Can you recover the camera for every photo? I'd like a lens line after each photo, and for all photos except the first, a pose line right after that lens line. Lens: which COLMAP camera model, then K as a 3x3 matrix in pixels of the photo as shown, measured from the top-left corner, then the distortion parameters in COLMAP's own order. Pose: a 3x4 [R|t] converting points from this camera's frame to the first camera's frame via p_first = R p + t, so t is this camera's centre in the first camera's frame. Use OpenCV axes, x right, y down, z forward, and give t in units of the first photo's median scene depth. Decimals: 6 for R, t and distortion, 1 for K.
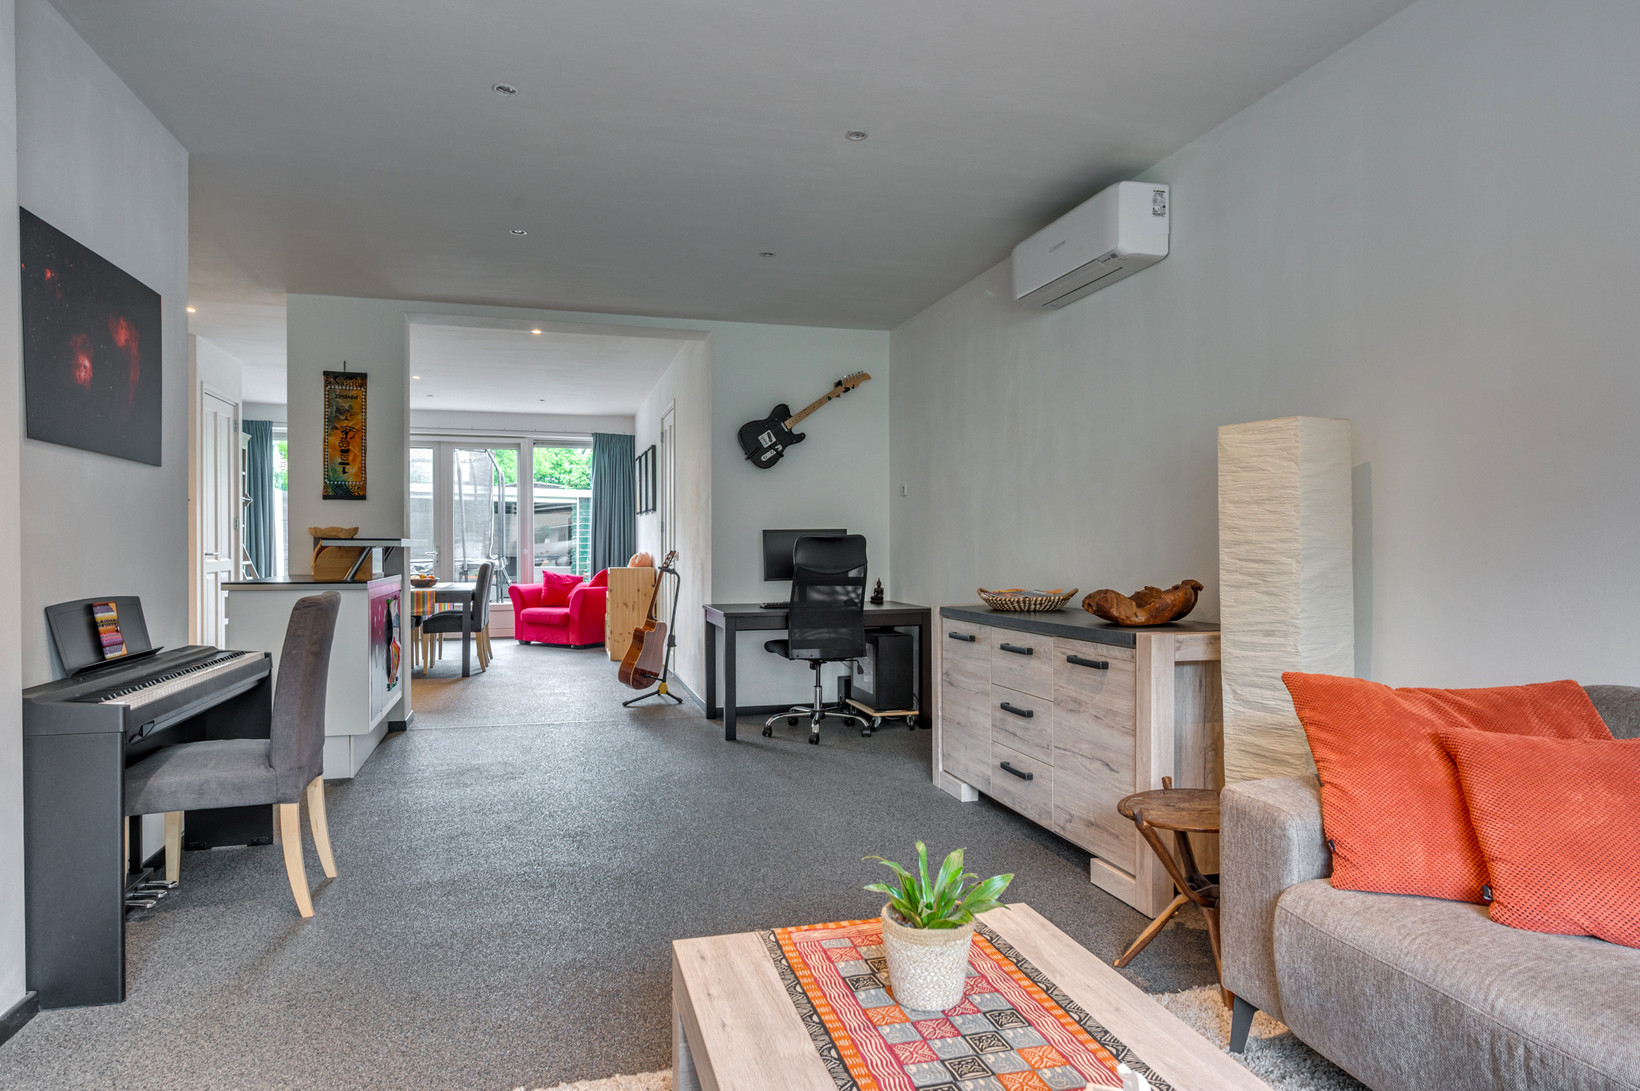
lens RADIAL K [[945.2, 0, 807.9], [0, 945.2, 570.2], [0, 0, 1]] dist [0.007295, -0.000672]
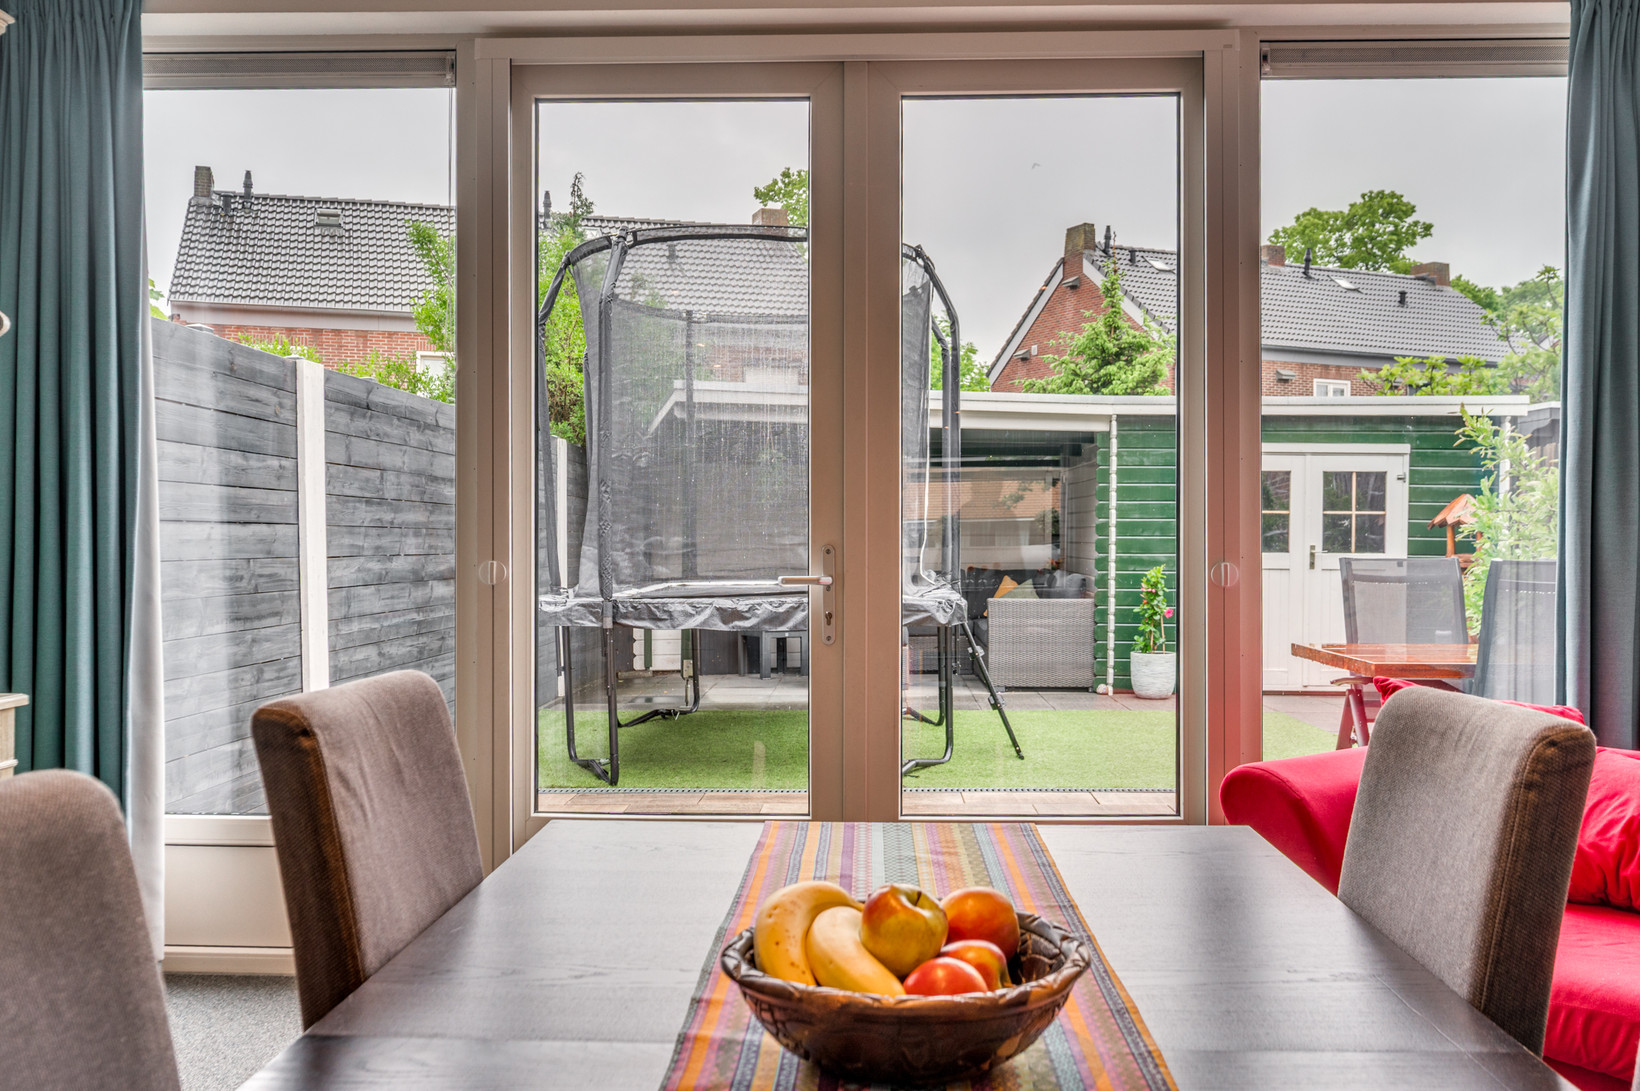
lens RADIAL K [[1532.4, 0, 833.7], [0, 1532.4, 550.4], [0, 0, 1]] dist [0.005182, 0.000000]
pose [[0.953101, 0.003306, -0.302634, -0.532578], [-0.009882, 0.999747, -0.020202, -0.031942], [0.302491, 0.022245, 0.952893, 1.245802]]
